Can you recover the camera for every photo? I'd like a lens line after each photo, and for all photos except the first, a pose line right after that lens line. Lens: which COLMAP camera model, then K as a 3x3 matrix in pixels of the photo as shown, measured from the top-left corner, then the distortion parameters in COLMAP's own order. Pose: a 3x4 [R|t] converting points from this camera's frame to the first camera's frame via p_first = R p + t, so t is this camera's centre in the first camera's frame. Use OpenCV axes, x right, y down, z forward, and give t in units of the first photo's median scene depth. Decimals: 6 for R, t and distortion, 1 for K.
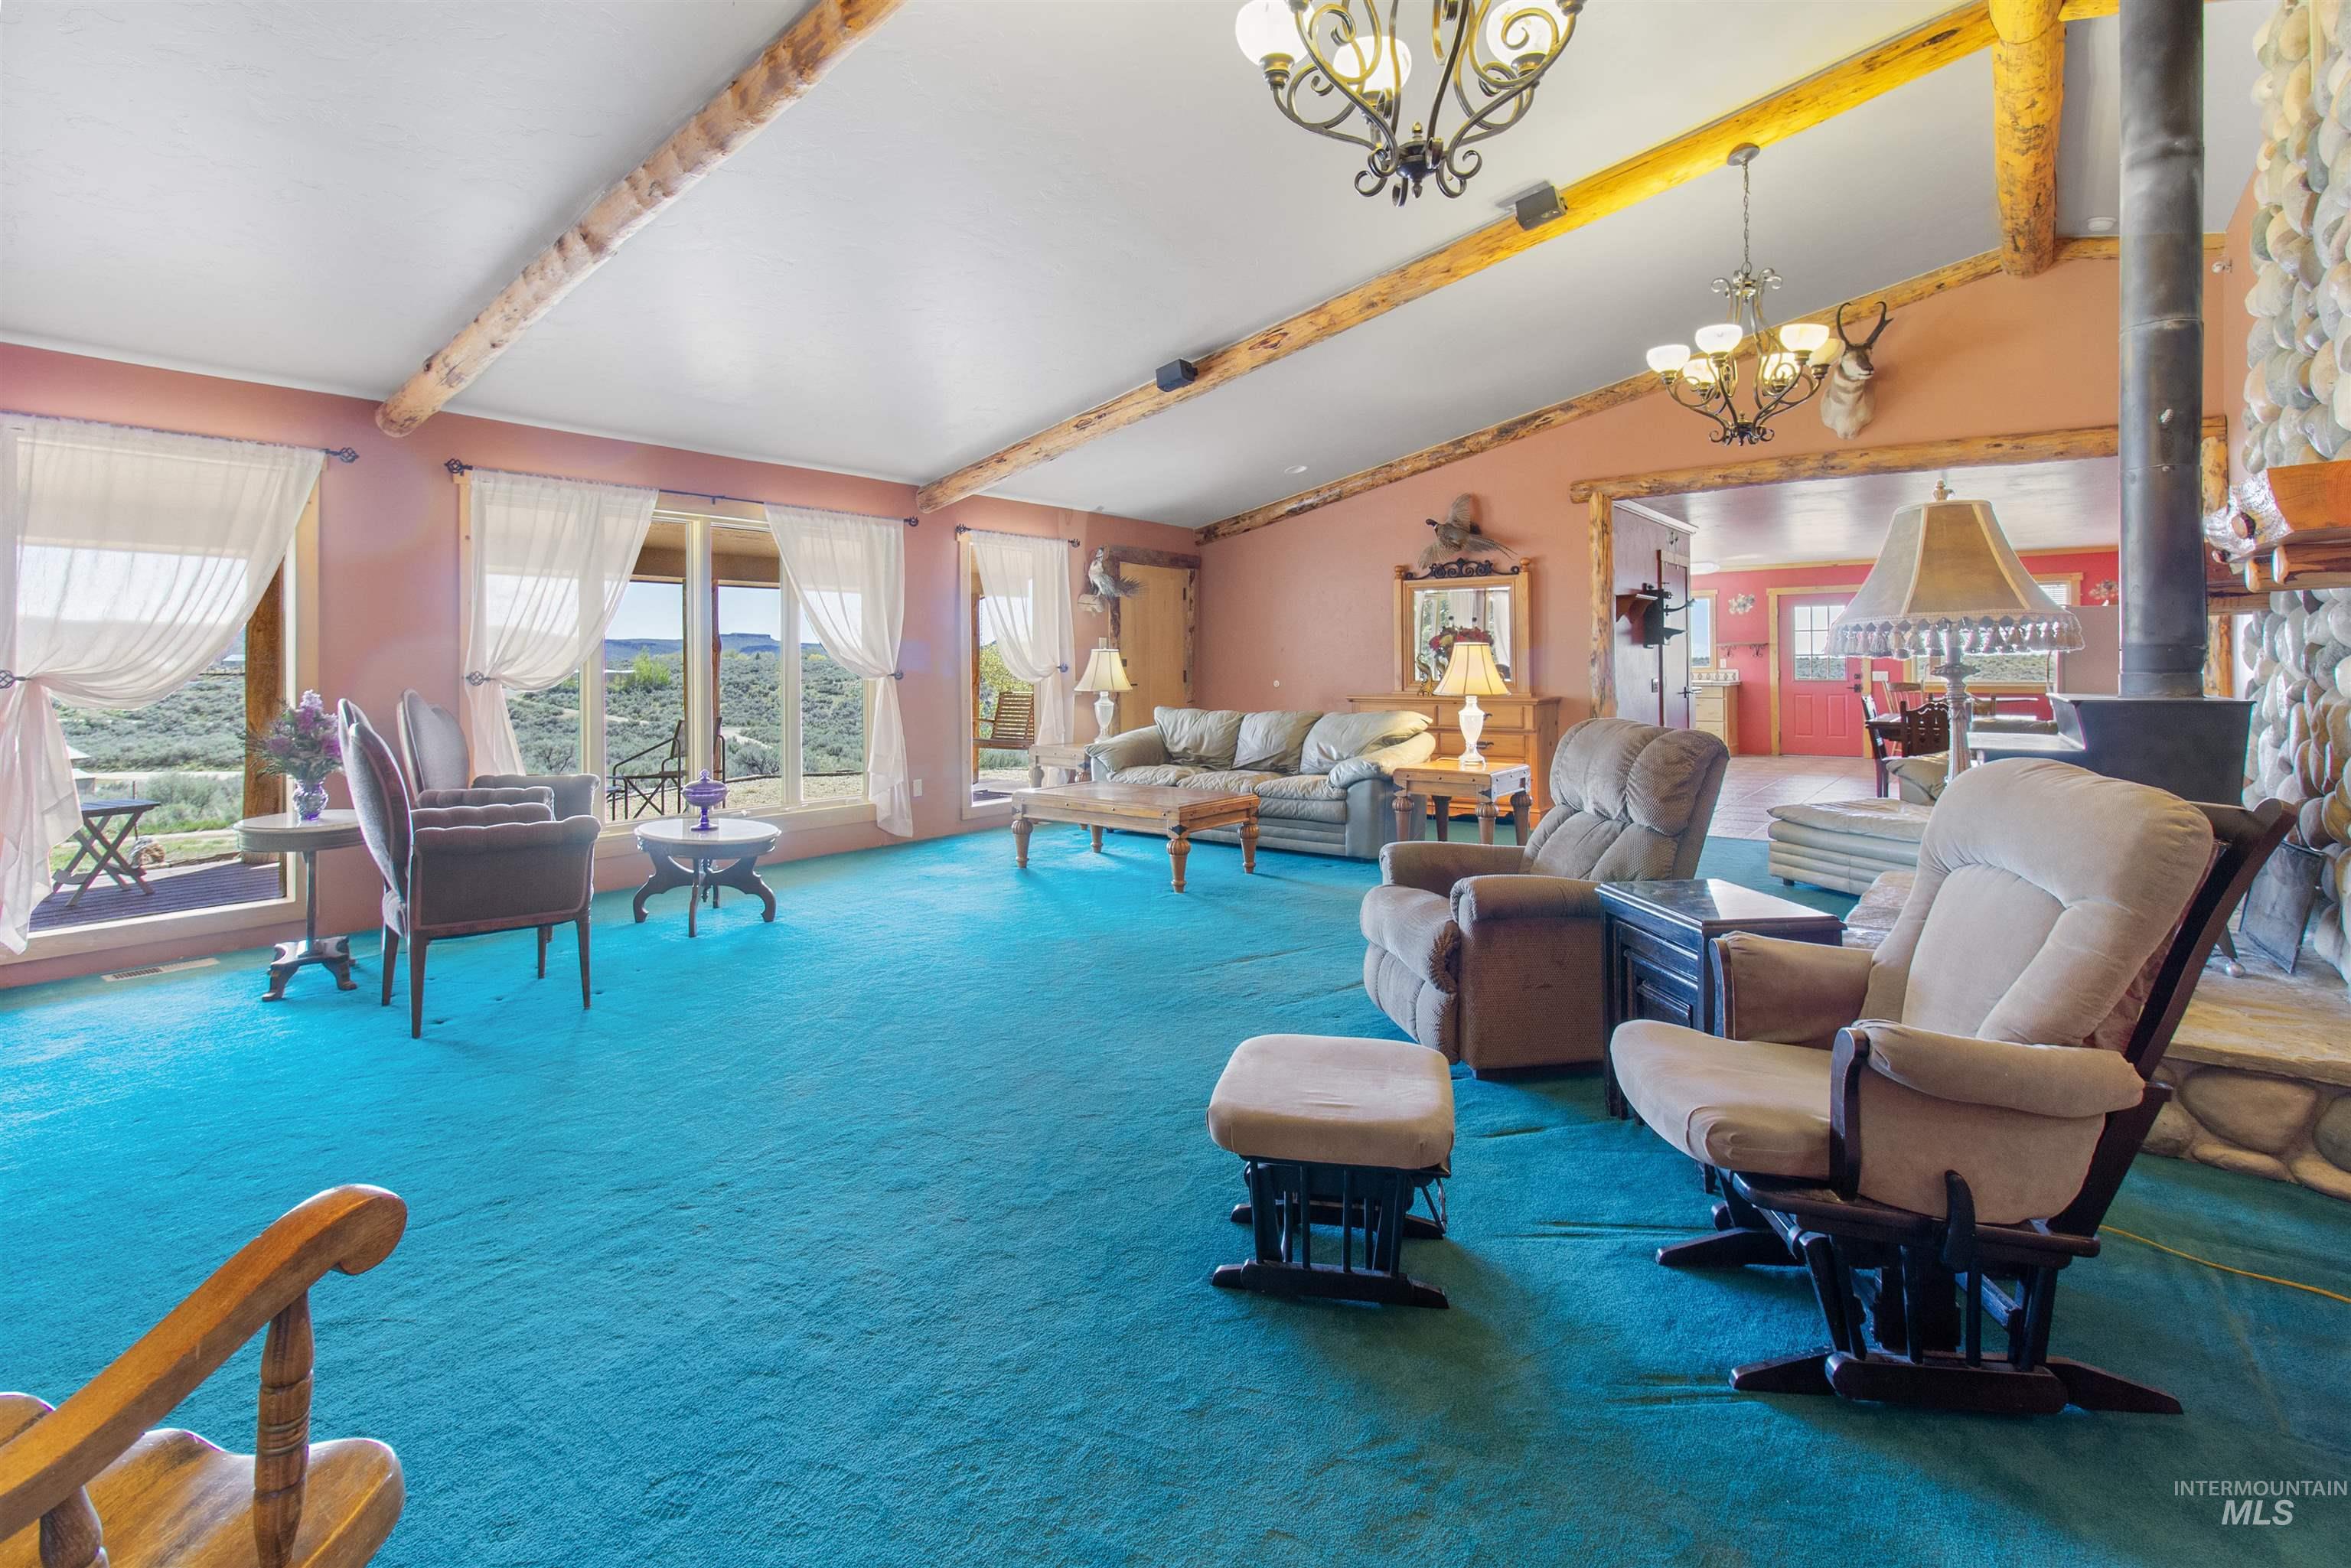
lens RADIAL K [[1112.8, 0, 1177.5], [0, 1112.8, 652.1], [0, 0, 1]] dist [0.004976, 0.001098]
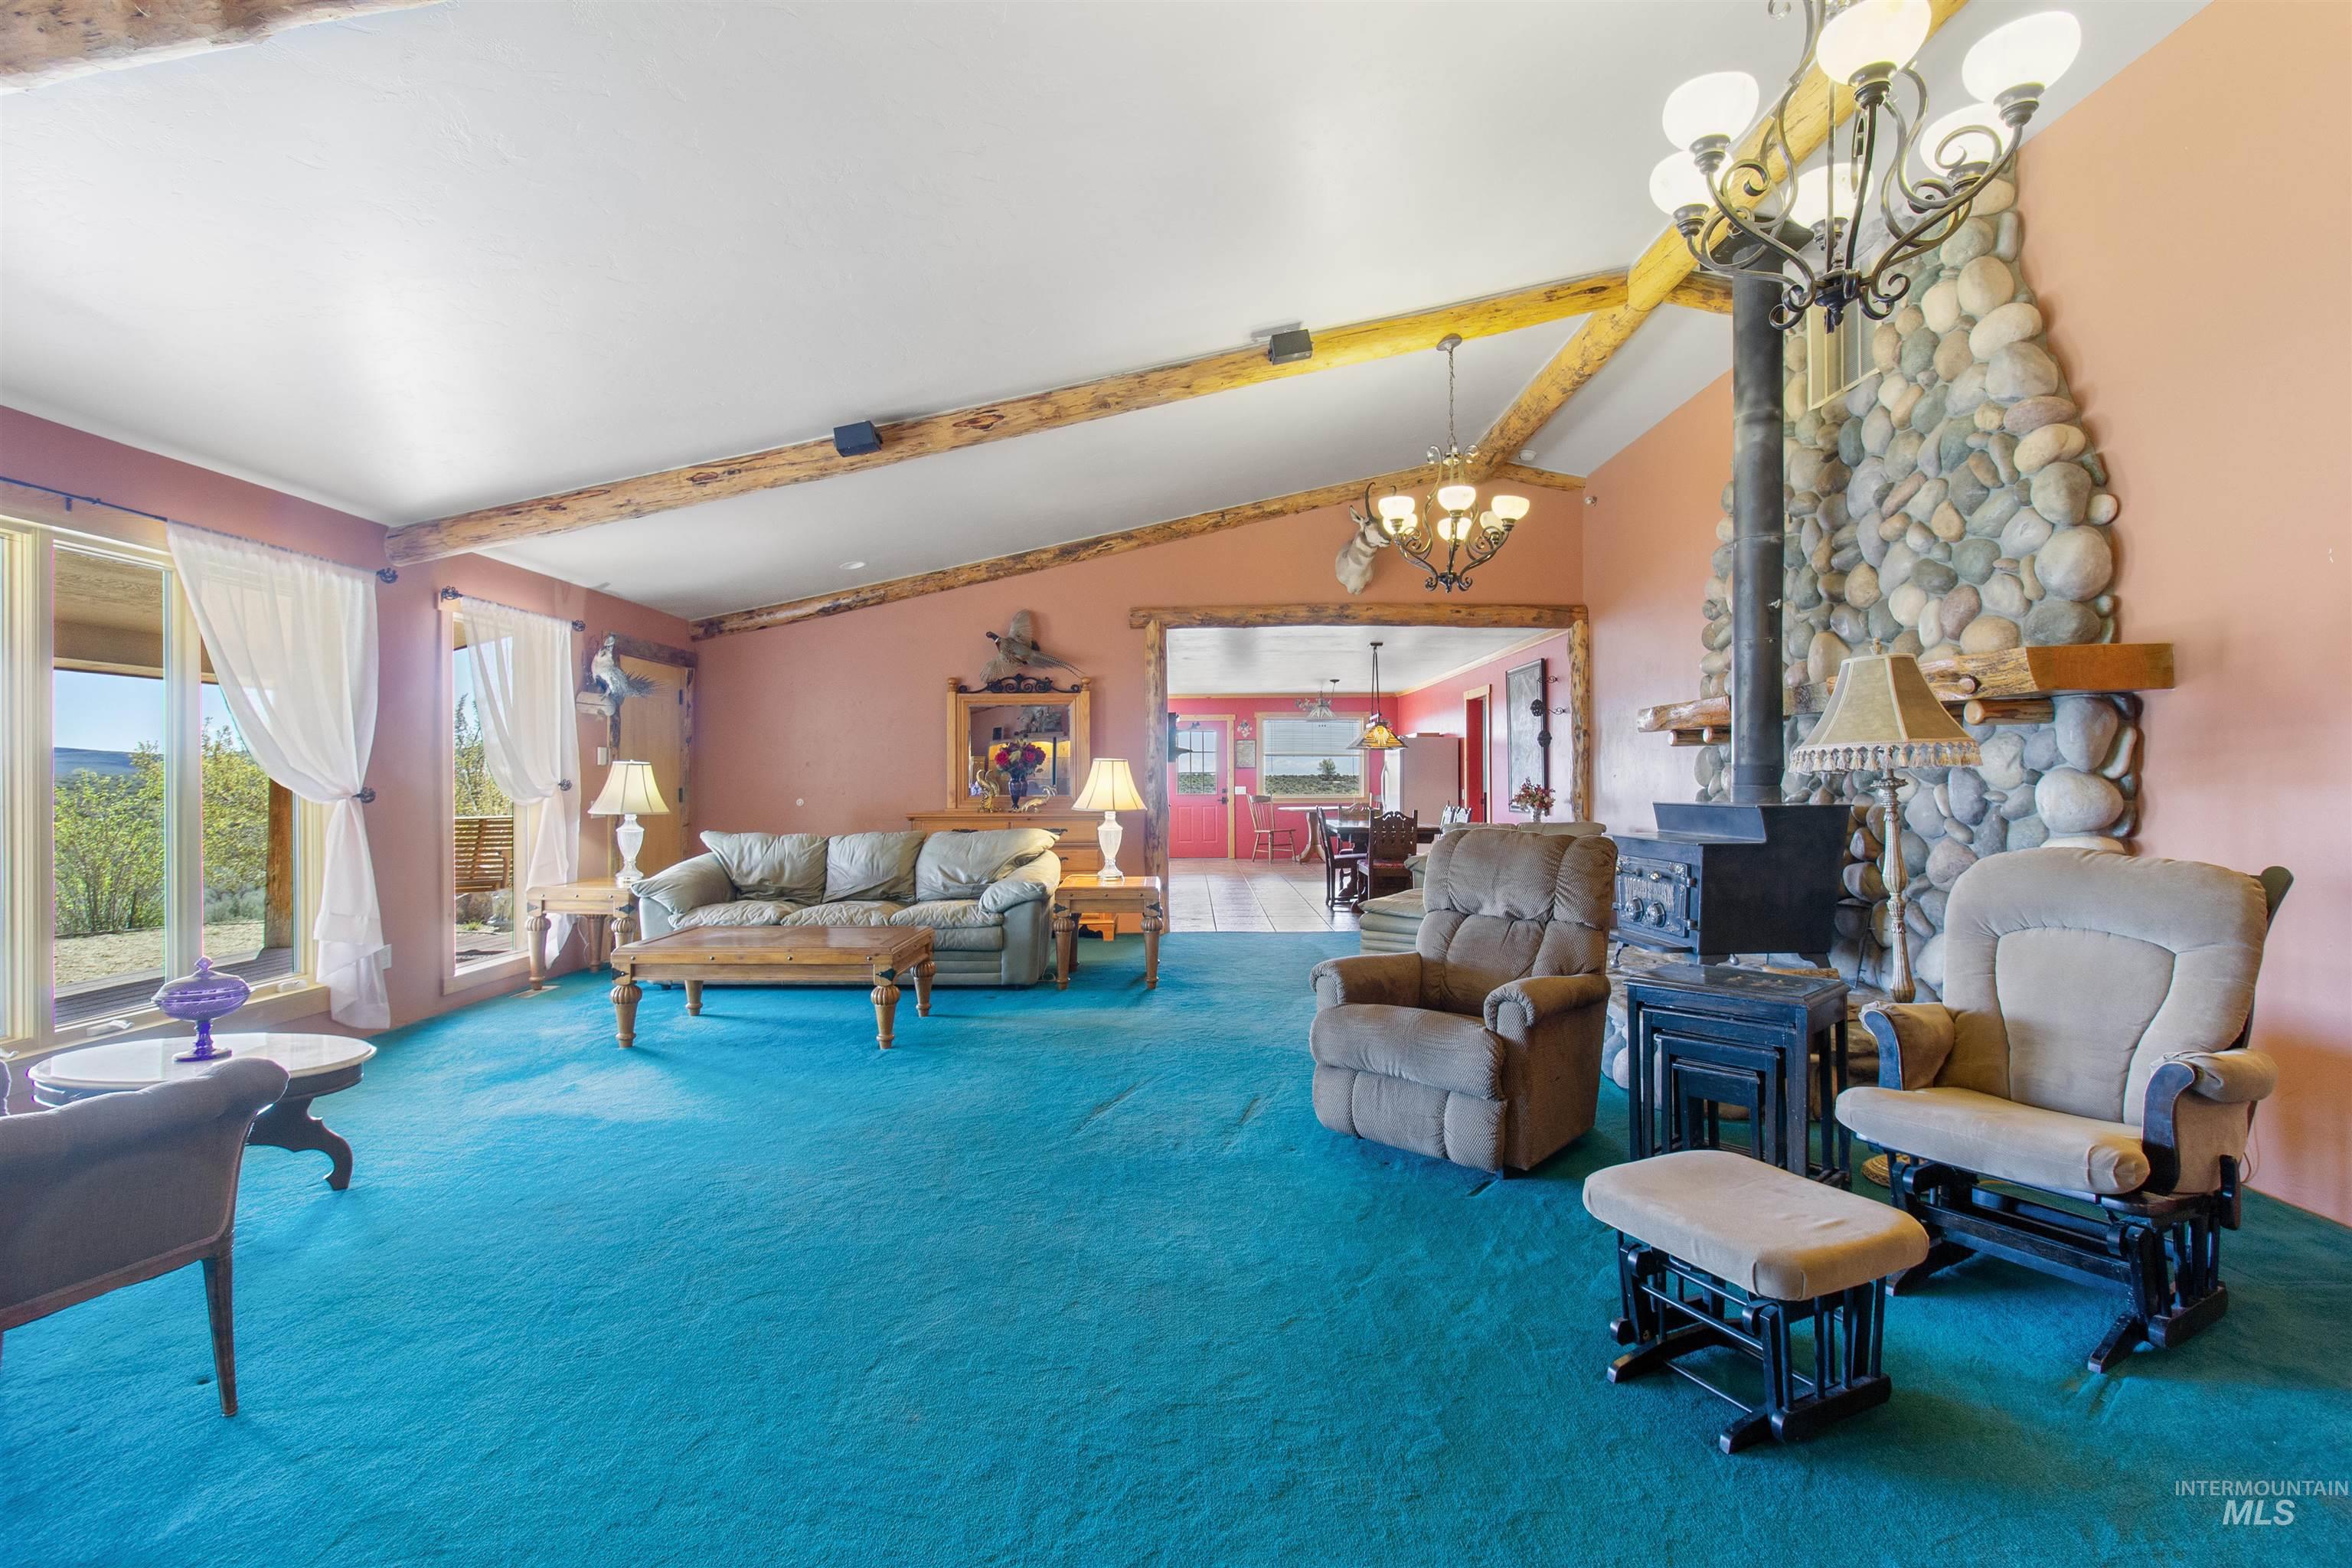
lens RADIAL K [[1089.7, 0, 1182.0], [0, 1089.7, 768.5], [0, 0, 1]] dist [0.003120, 0.001096]
pose [[0.804642, 0.006341, 0.593726, -0.242981], [-0.005694, 0.999979, -0.002963, 0.002649], [-0.593733, -0.000997, 0.804662, 0.152888]]
